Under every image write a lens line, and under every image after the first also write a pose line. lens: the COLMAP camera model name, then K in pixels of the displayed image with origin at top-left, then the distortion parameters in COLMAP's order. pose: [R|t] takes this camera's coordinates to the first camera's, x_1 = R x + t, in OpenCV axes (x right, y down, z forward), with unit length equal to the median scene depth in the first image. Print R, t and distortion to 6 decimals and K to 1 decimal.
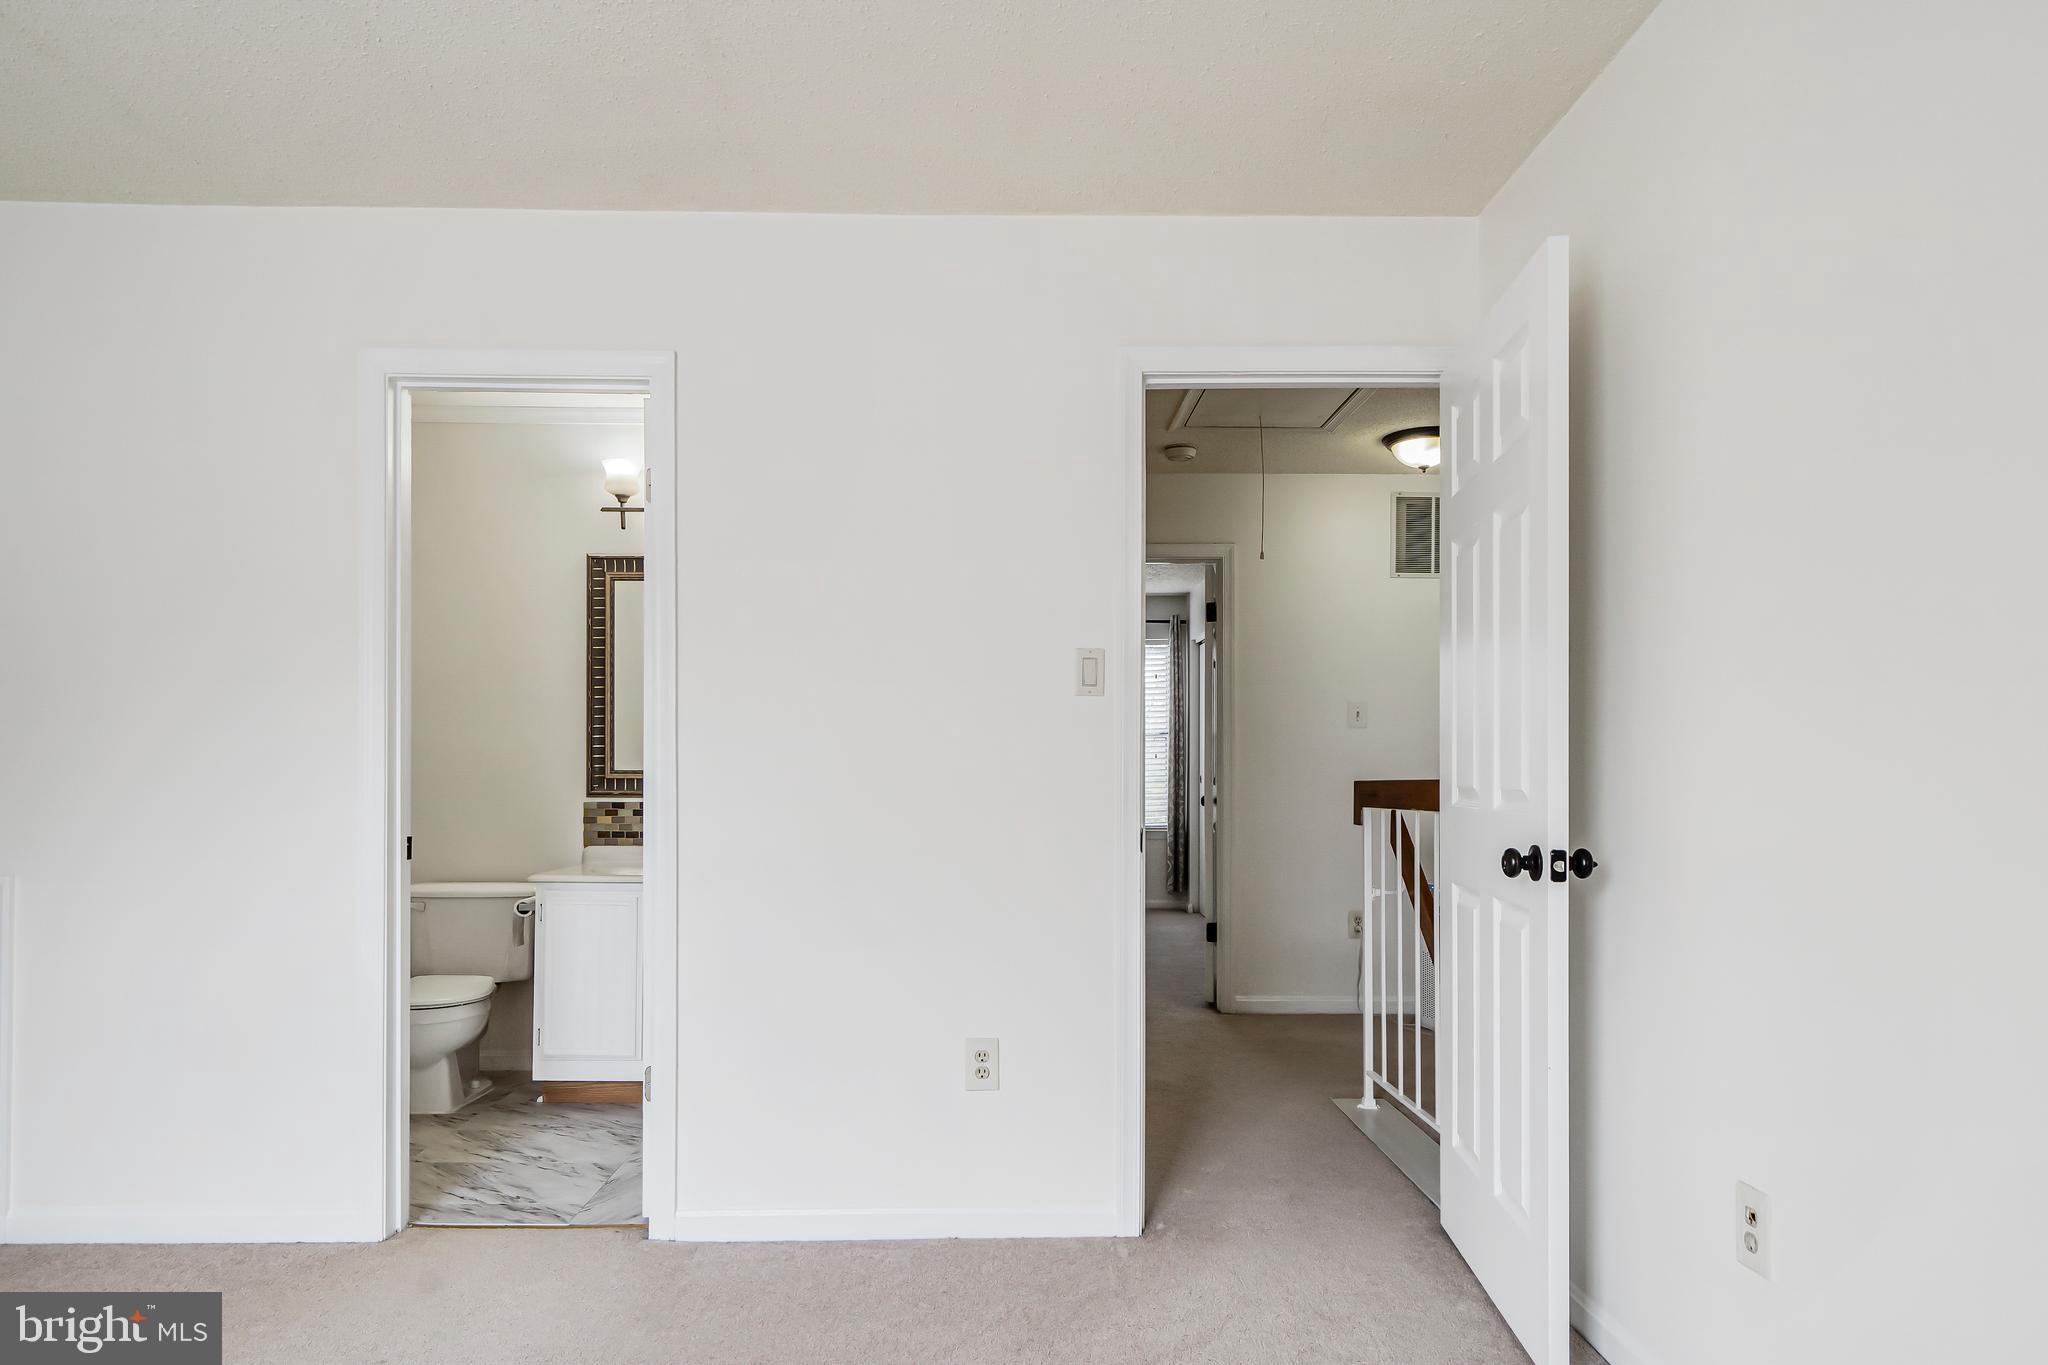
lens RADIAL K [[1229.3, 0, 1023.8], [0, 1229.3, 721.4], [0, 0, 1]] dist [0.002064, -0.000298]
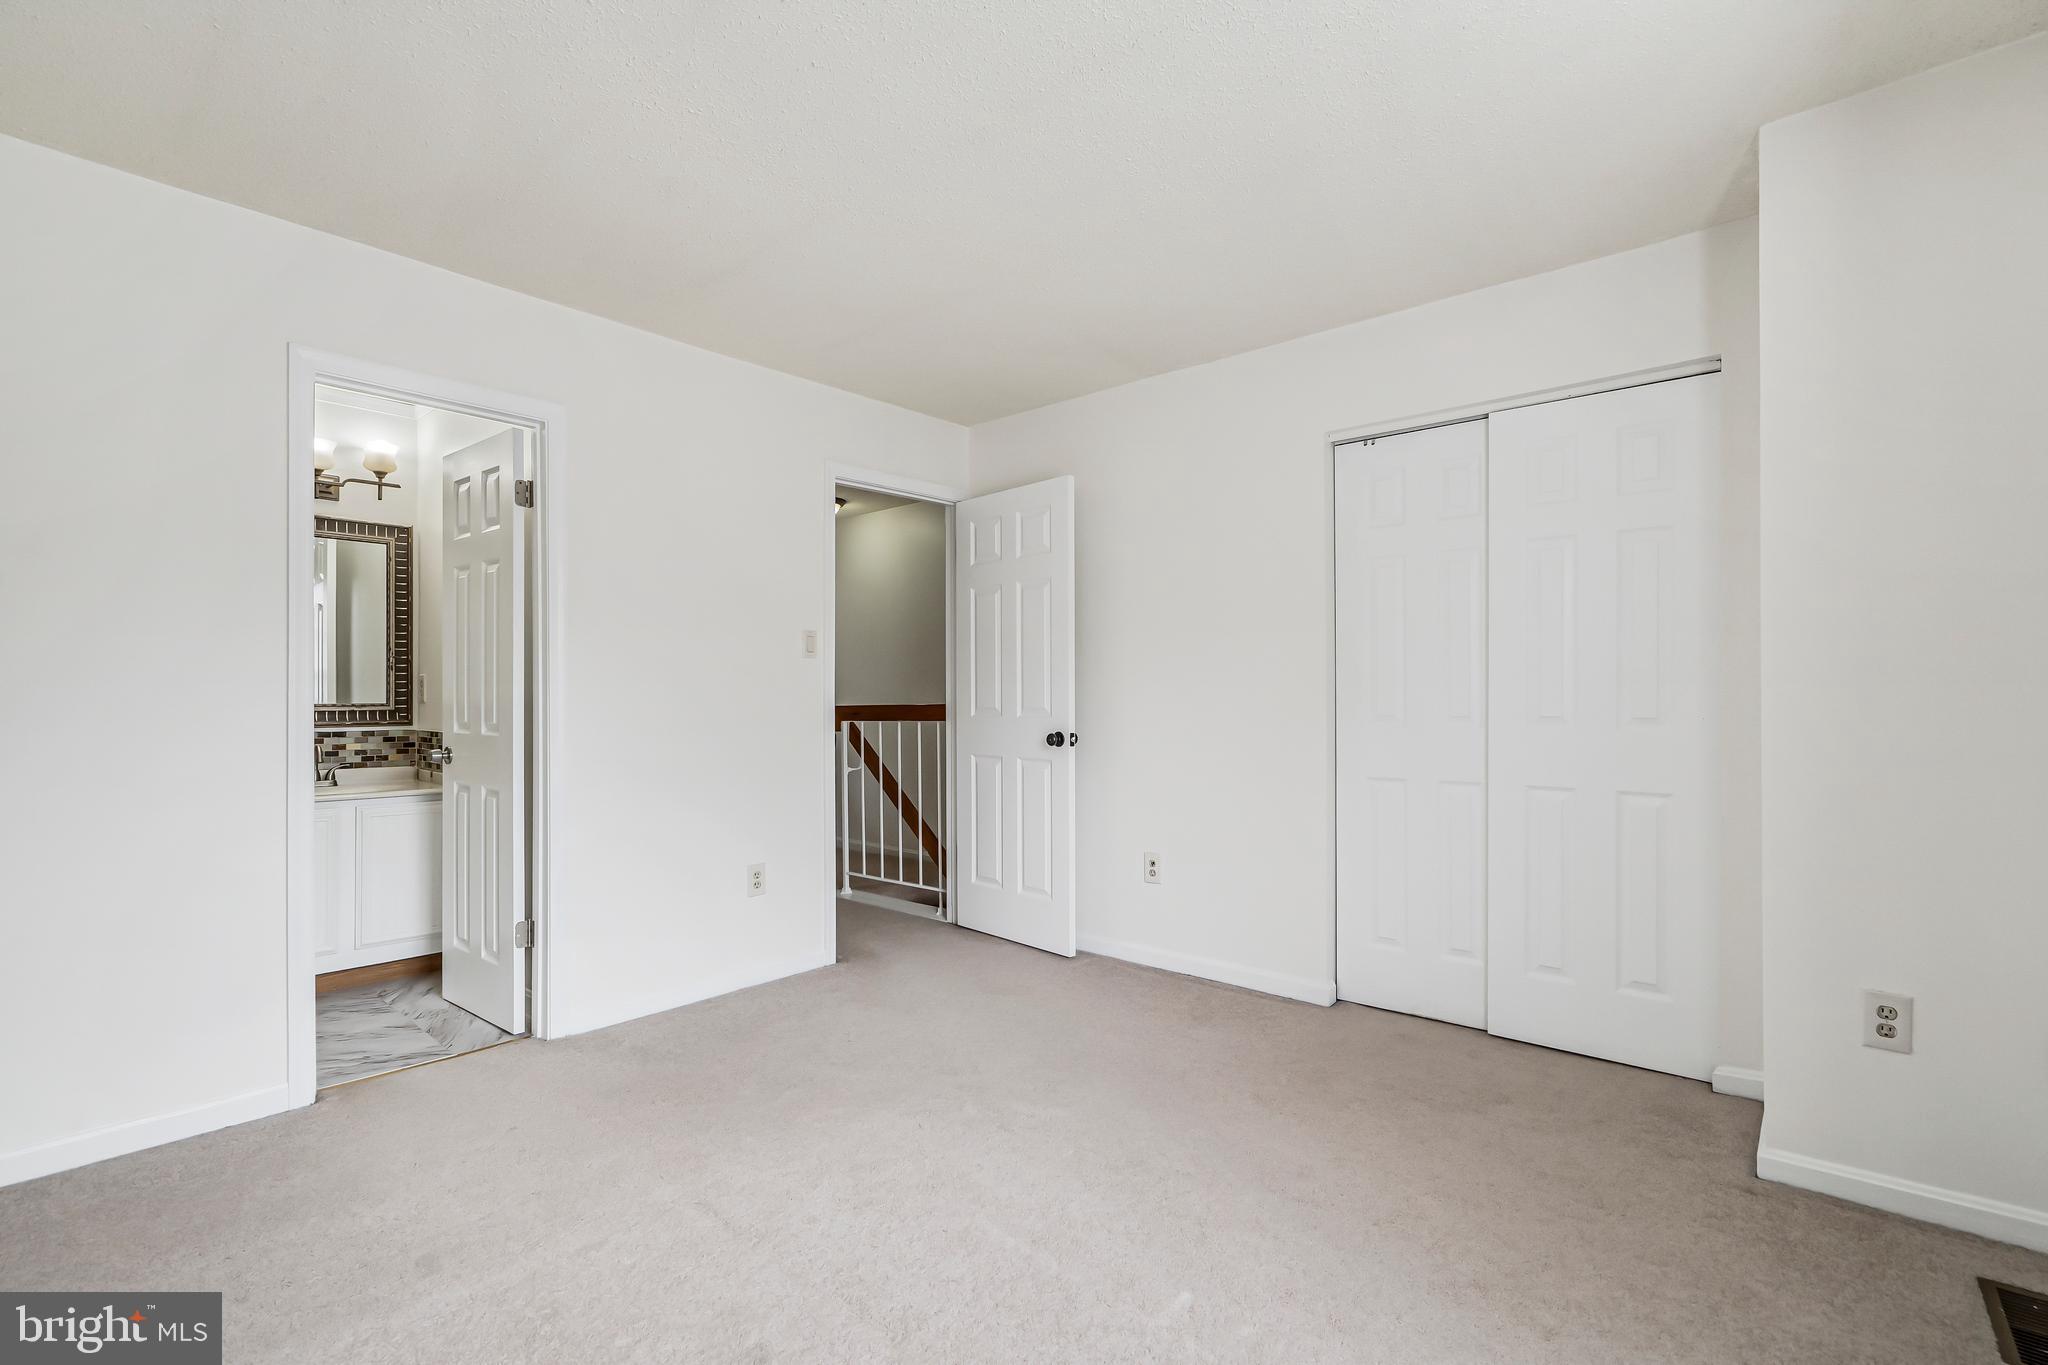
lens RADIAL K [[945.2, 0, 1027.0], [0, 945.2, 705.9], [0, 0, 1]] dist [-0.000385, 0.000180]
pose [[0.657257, -0.012216, 0.753567, -0.711786], [-0.024139, 0.999014, 0.037249, -0.009068], [-0.753280, -0.042673, 0.656315, -0.087945]]
